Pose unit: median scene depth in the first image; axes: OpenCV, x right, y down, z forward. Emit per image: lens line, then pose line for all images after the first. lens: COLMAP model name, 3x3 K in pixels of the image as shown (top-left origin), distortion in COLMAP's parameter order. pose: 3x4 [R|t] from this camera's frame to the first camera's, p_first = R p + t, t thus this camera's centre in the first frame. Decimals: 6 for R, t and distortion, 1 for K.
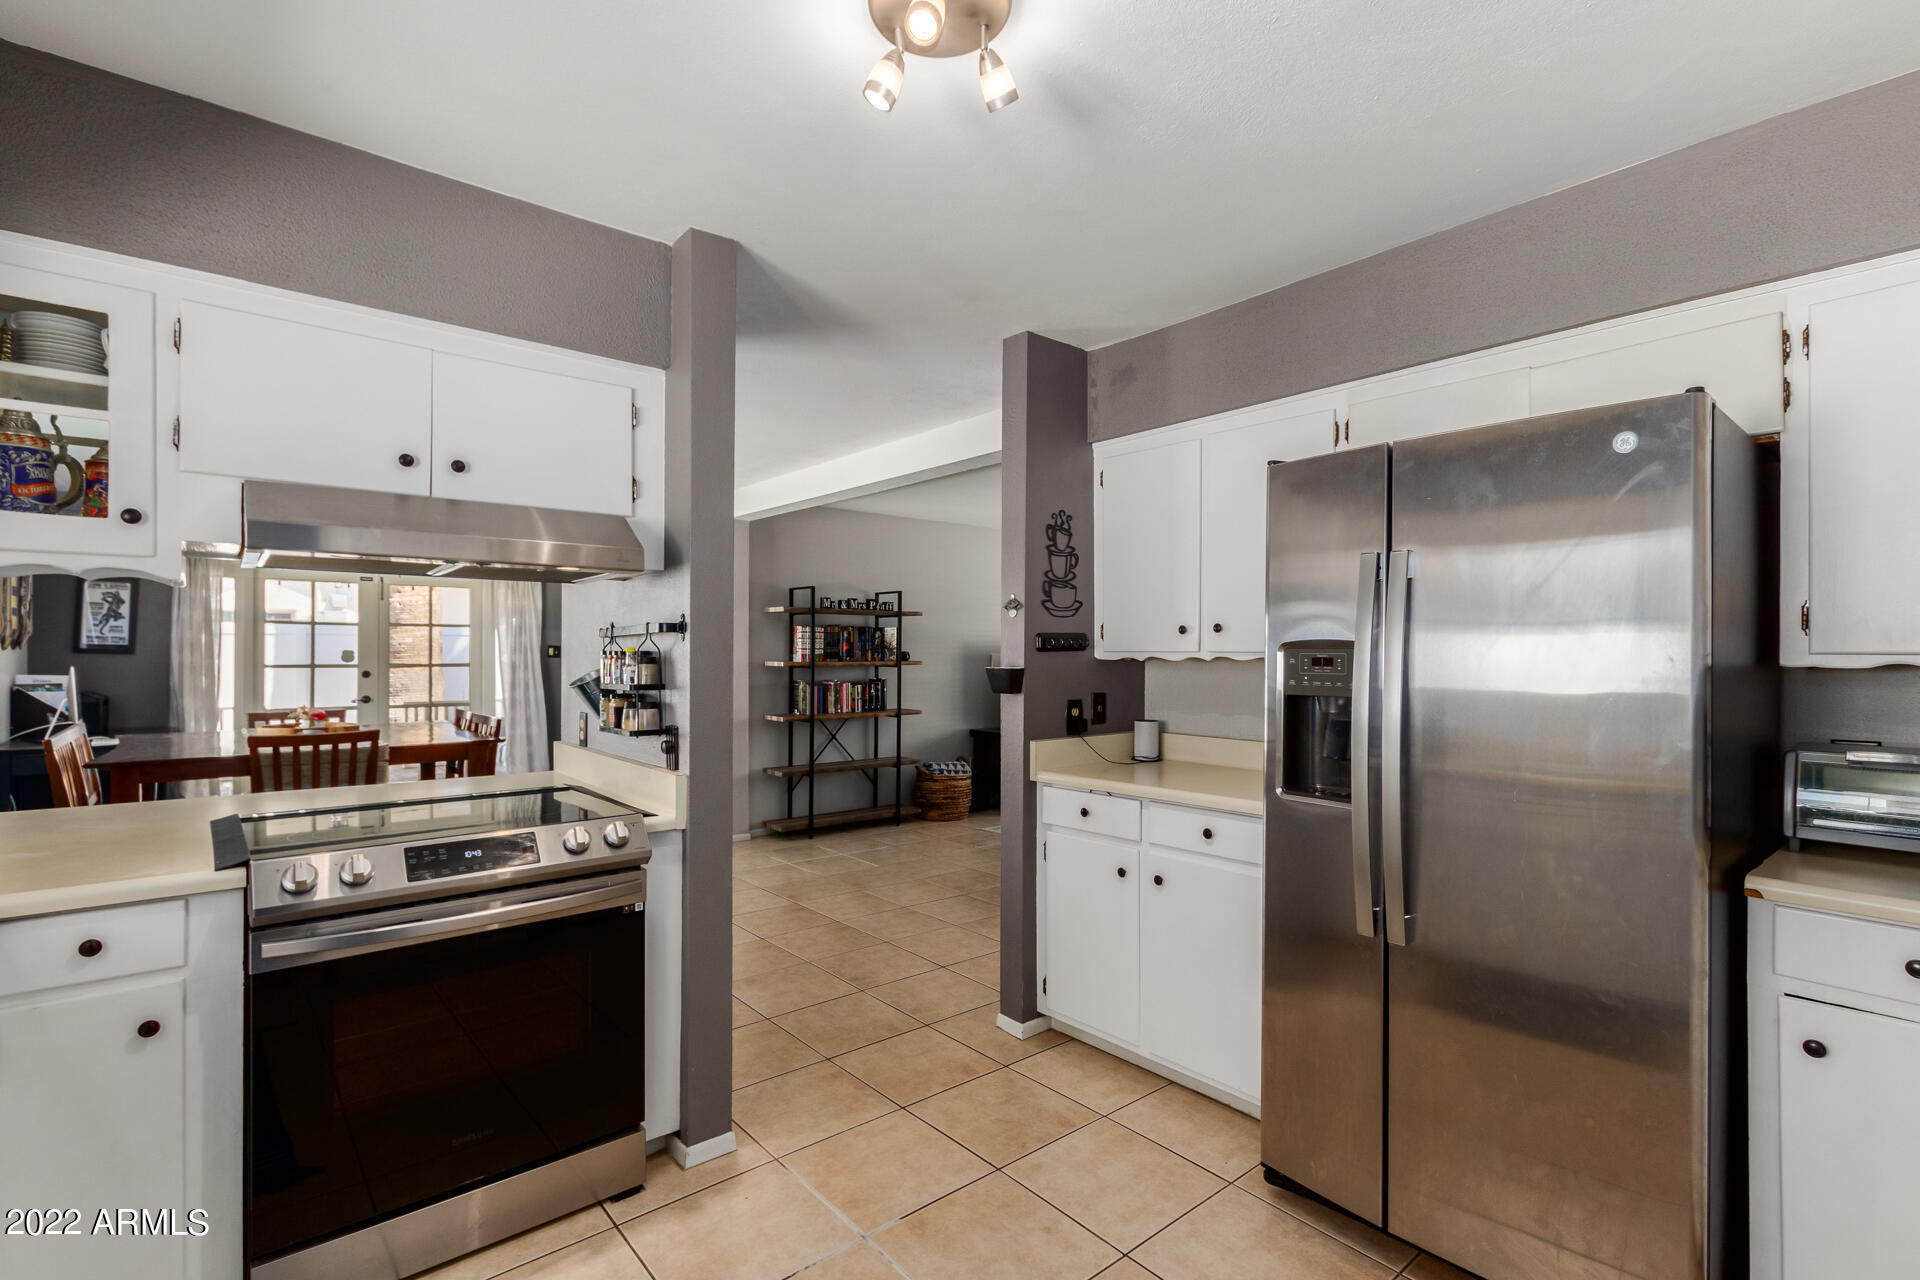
lens RADIAL K [[886.5, 0, 962.4], [0, 886.5, 654.9], [0, 0, 1]] dist [0.006563, -0.003158]
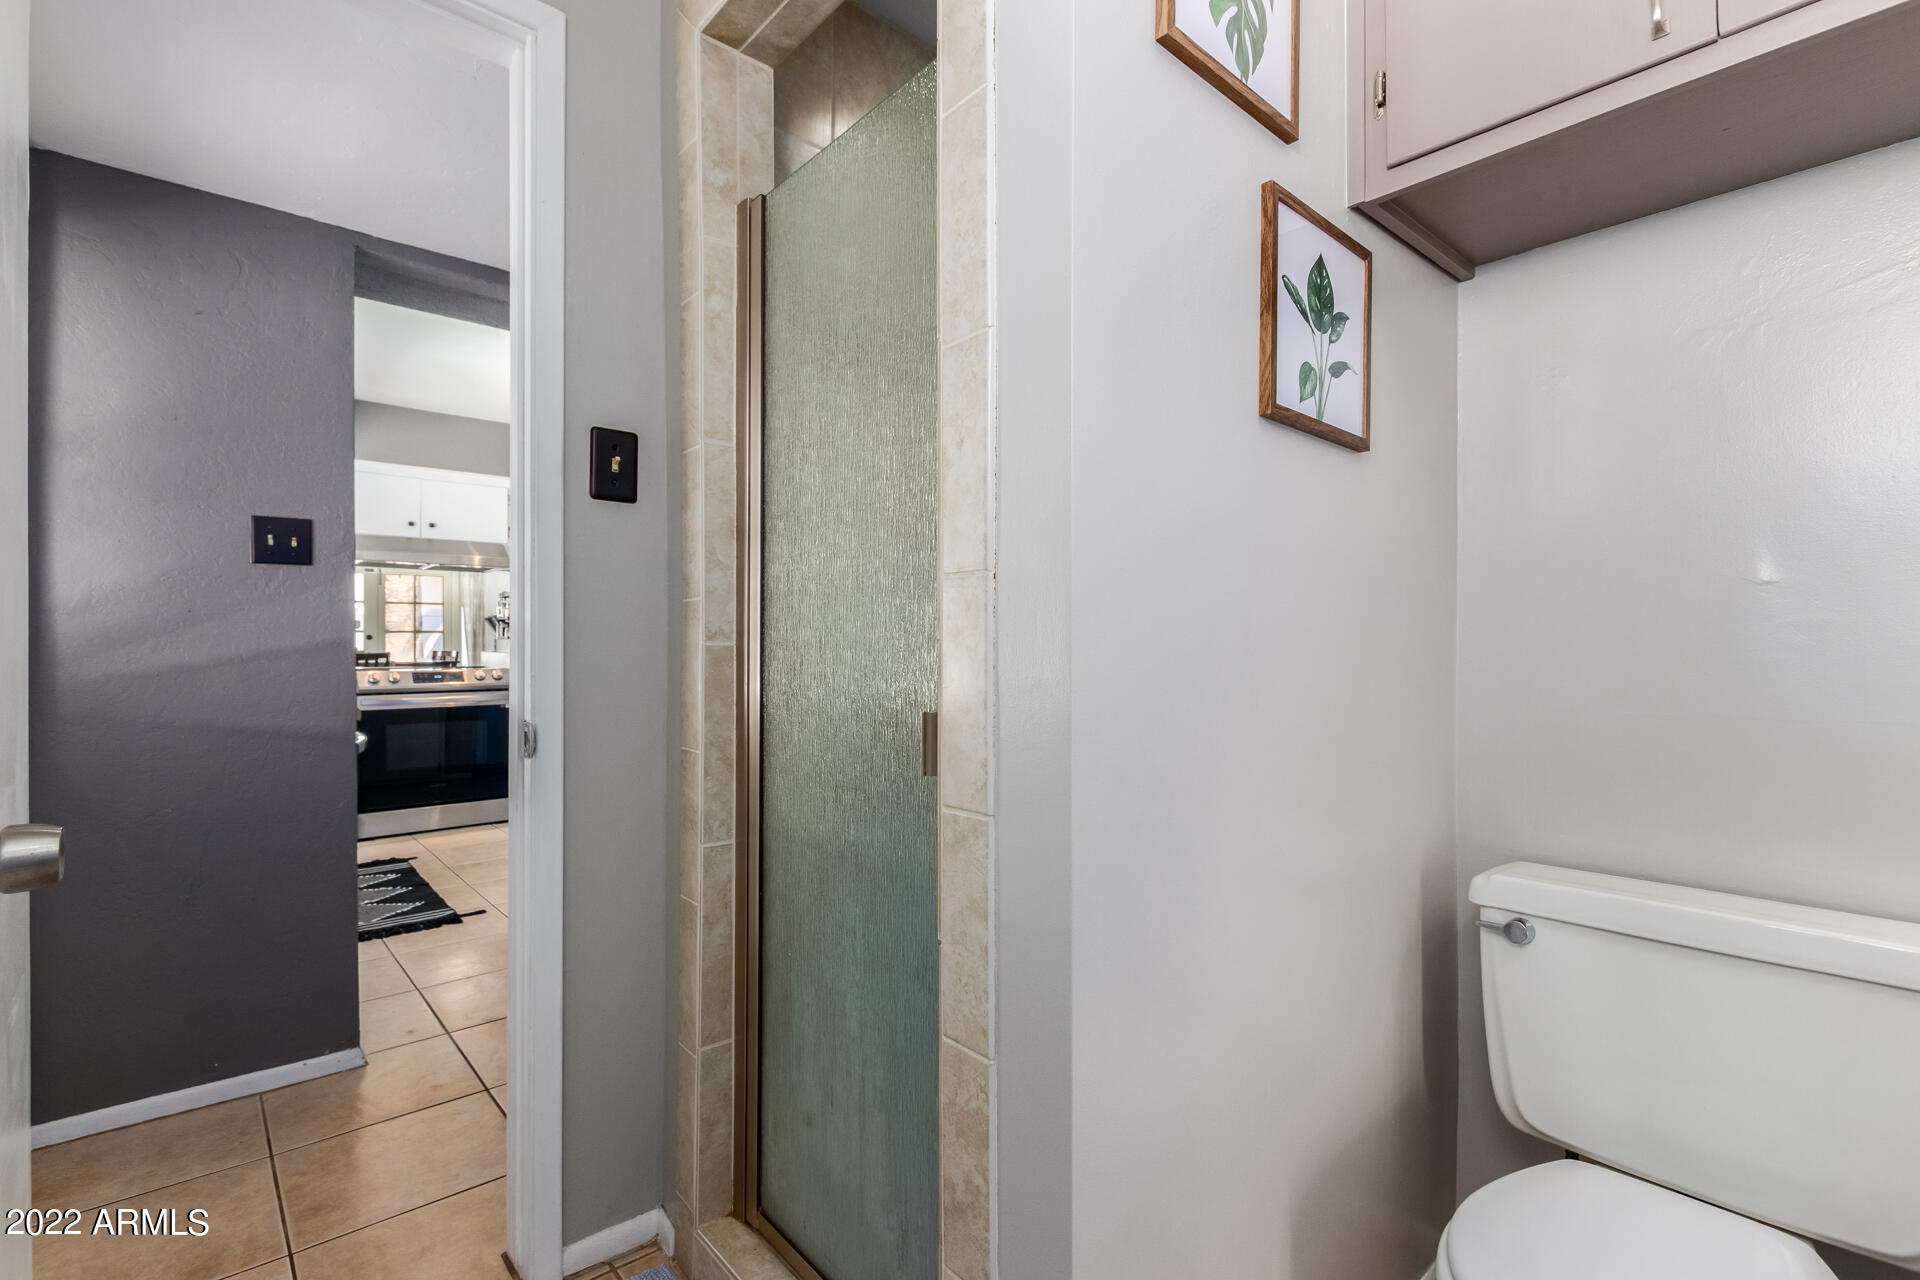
lens RADIAL K [[886.5, 0, 957.5], [0, 886.5, 644.4], [0, 0, 1]] dist [0.006563, -0.003158]
pose [[0.999910, -0.002537, 0.013141, 0.875648], [0.002538, 0.999997, -0.000097, 0.125337], [-0.013140, 0.000130, 0.999914, -1.515243]]
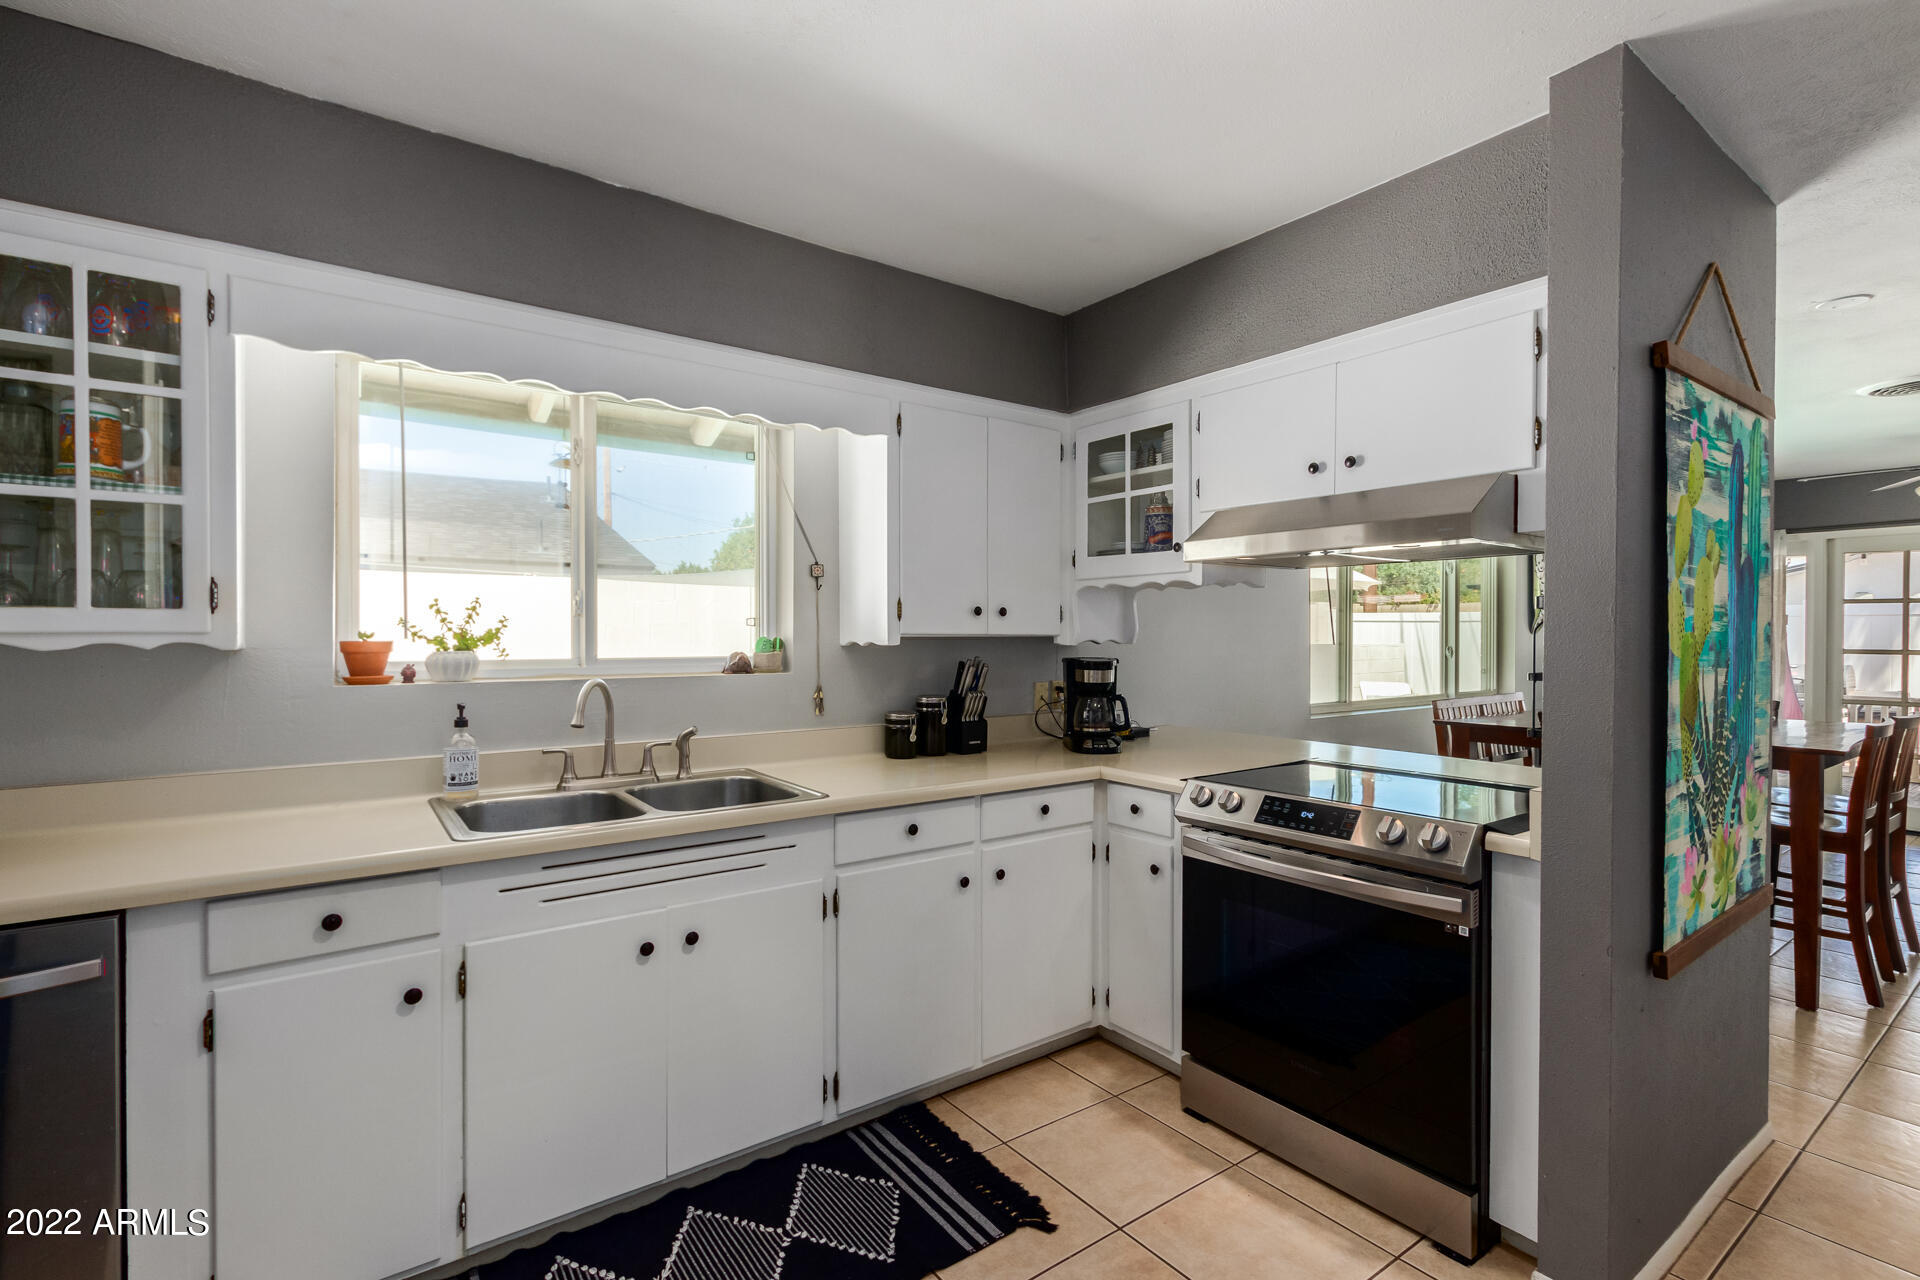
lens RADIAL K [[886.5, 0, 954.7], [0, 886.5, 644.2], [0, 0, 1]] dist [0.006563, -0.003158]
pose [[-0.076682, 0.011721, -0.996987, 0.556608], [-0.004694, 0.999916, 0.012116, -0.001217], [0.997045, 0.005609, -0.076621, 0.611049]]
